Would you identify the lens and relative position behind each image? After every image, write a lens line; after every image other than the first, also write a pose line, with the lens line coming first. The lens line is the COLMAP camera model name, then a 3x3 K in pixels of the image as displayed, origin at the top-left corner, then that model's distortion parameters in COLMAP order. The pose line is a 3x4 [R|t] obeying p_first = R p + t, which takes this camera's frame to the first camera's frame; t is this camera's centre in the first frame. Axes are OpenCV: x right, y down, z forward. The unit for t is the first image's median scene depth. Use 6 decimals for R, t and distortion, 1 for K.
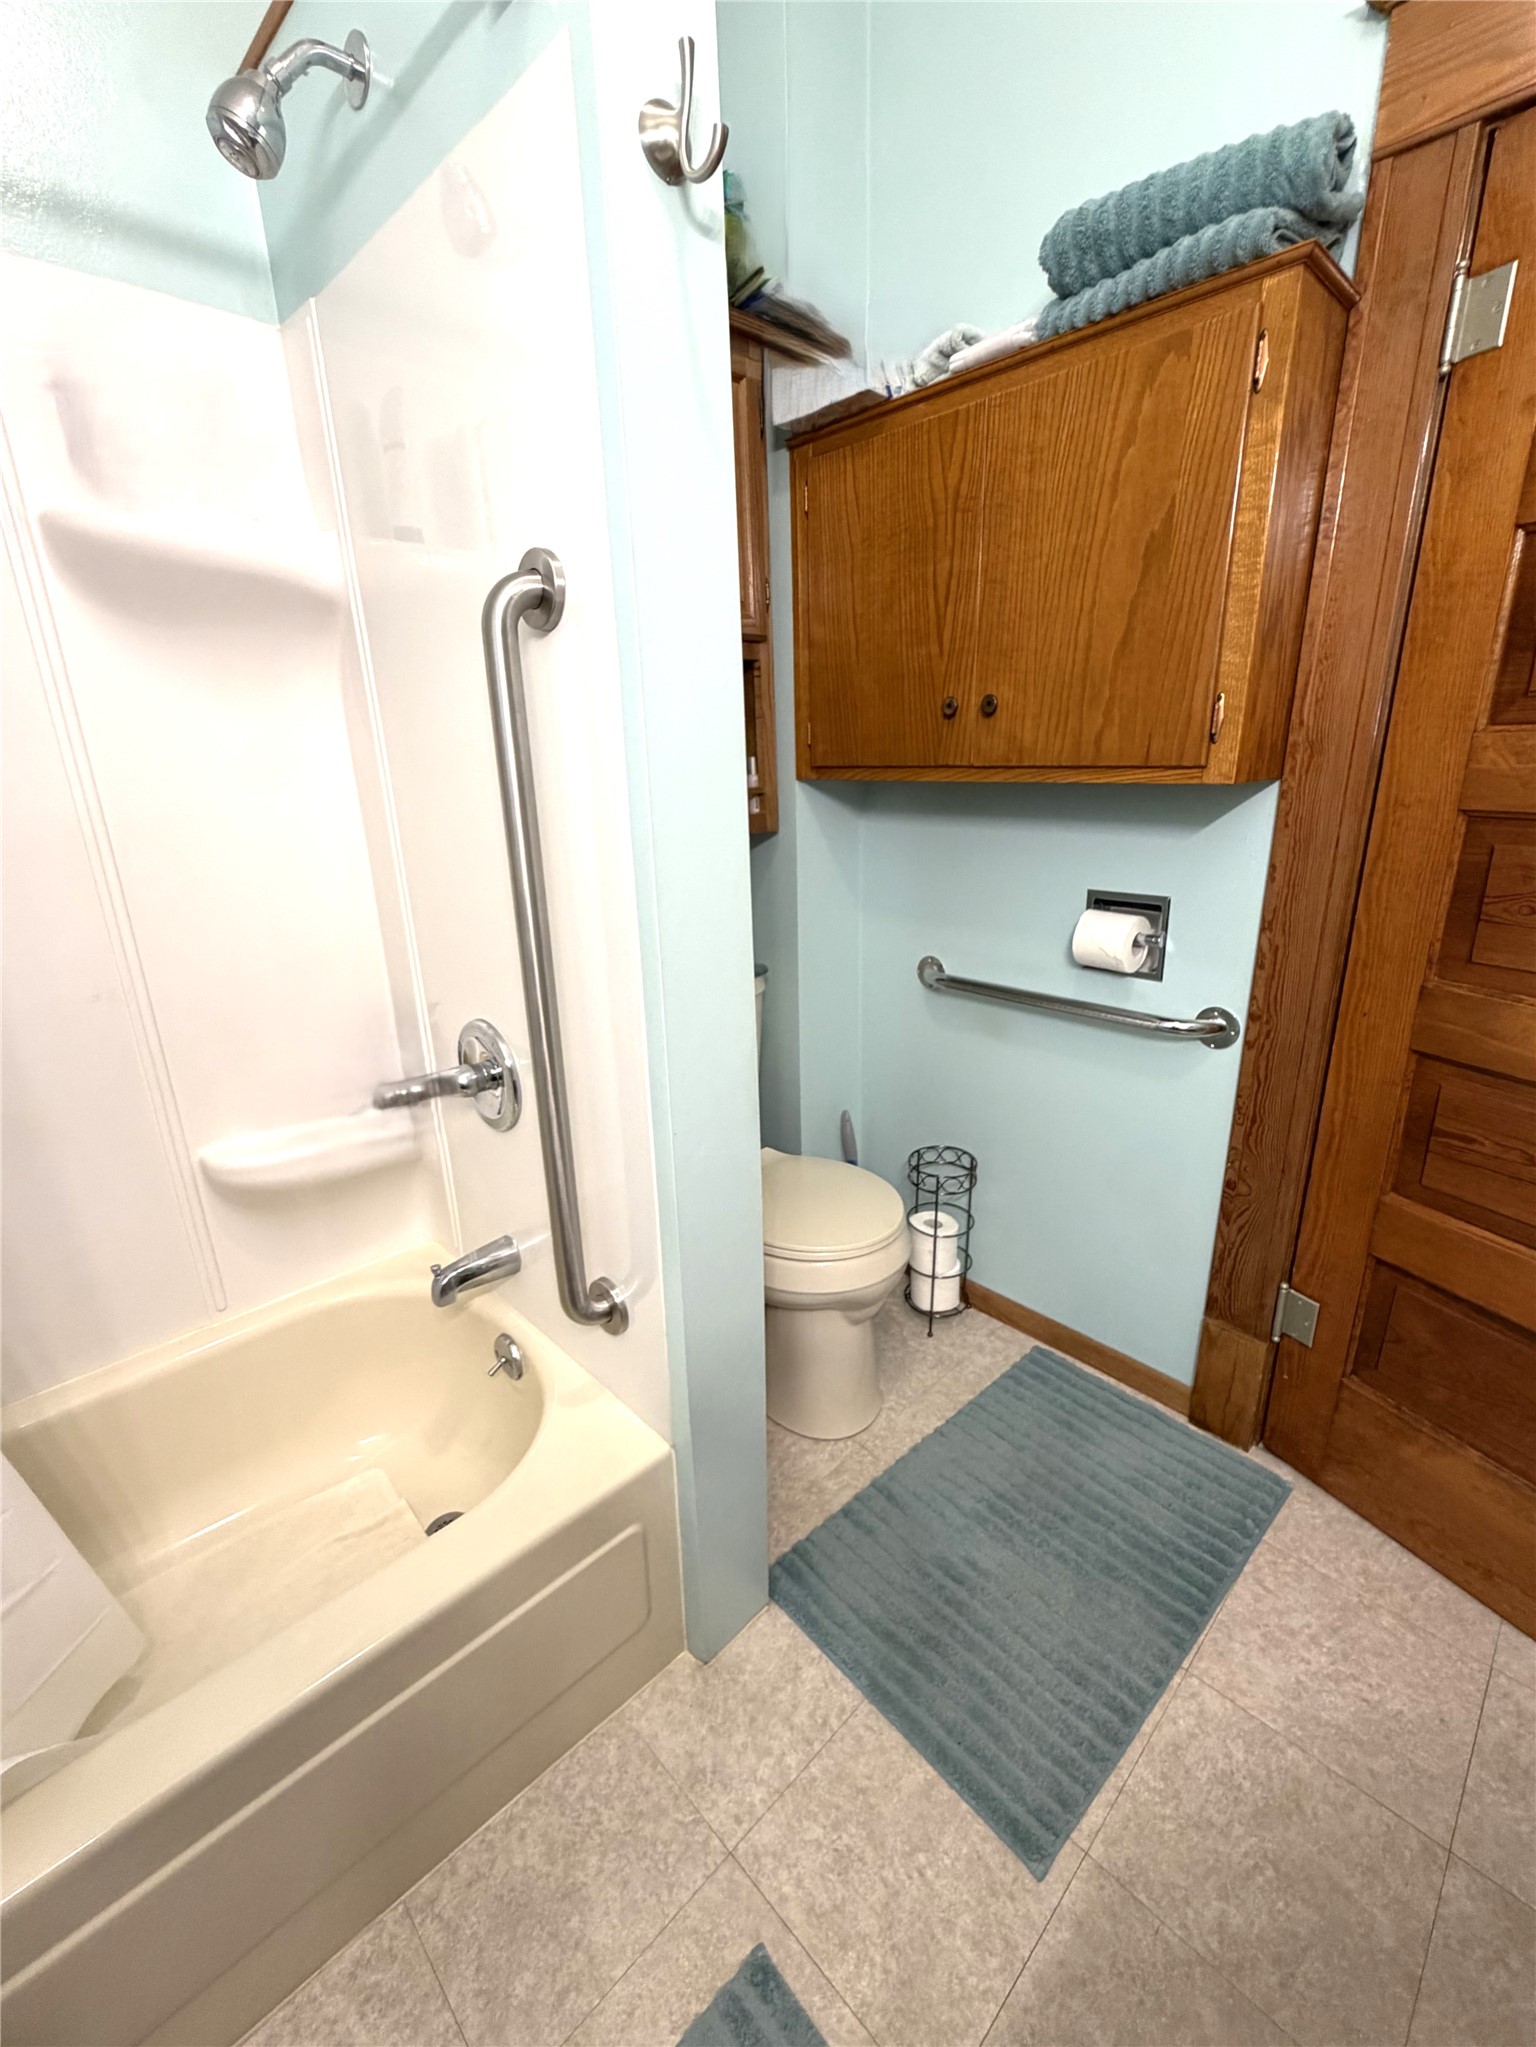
lens RADIAL K [[837.0, 0, 764.7], [0, 837.0, 1019.3], [0, 0, 1]] dist [-0.001171, -0.000112]
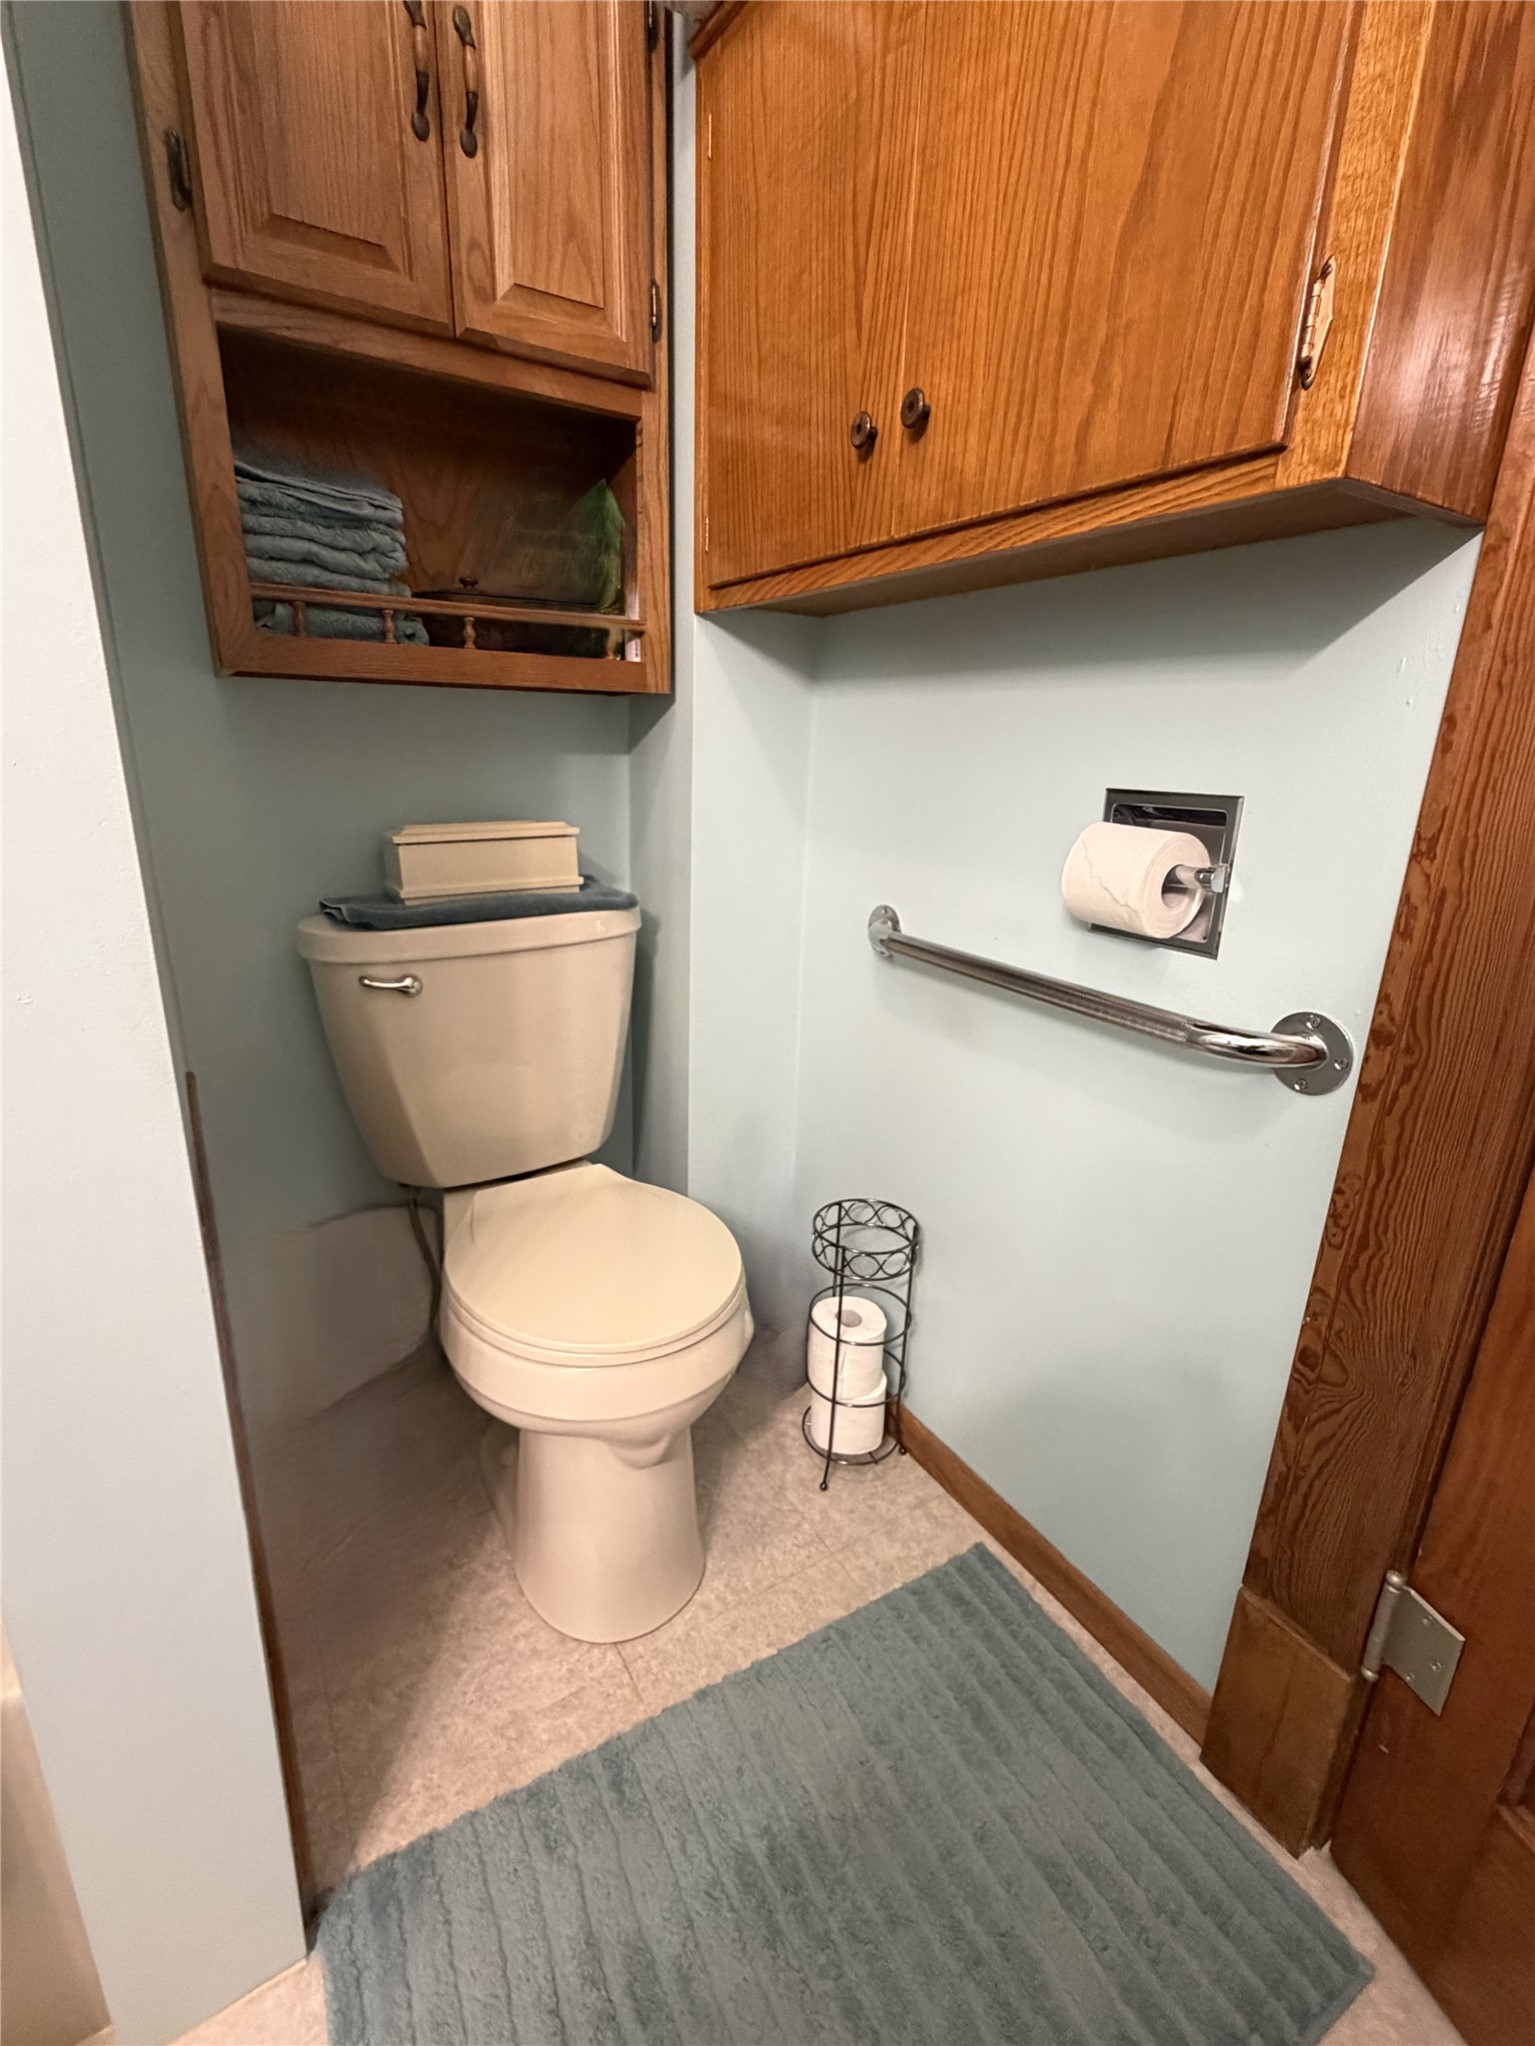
lens RADIAL K [[883.2, 0, 775.3], [0, 883.2, 1016.6], [0, 0, 1]] dist [-0.000868, -0.000457]
pose [[0.978362, 0.114153, -0.172560, 0.303619], [-0.116147, 0.993231, -0.001468, 0.026183], [0.171224, 0.021478, 0.984998, 0.398806]]
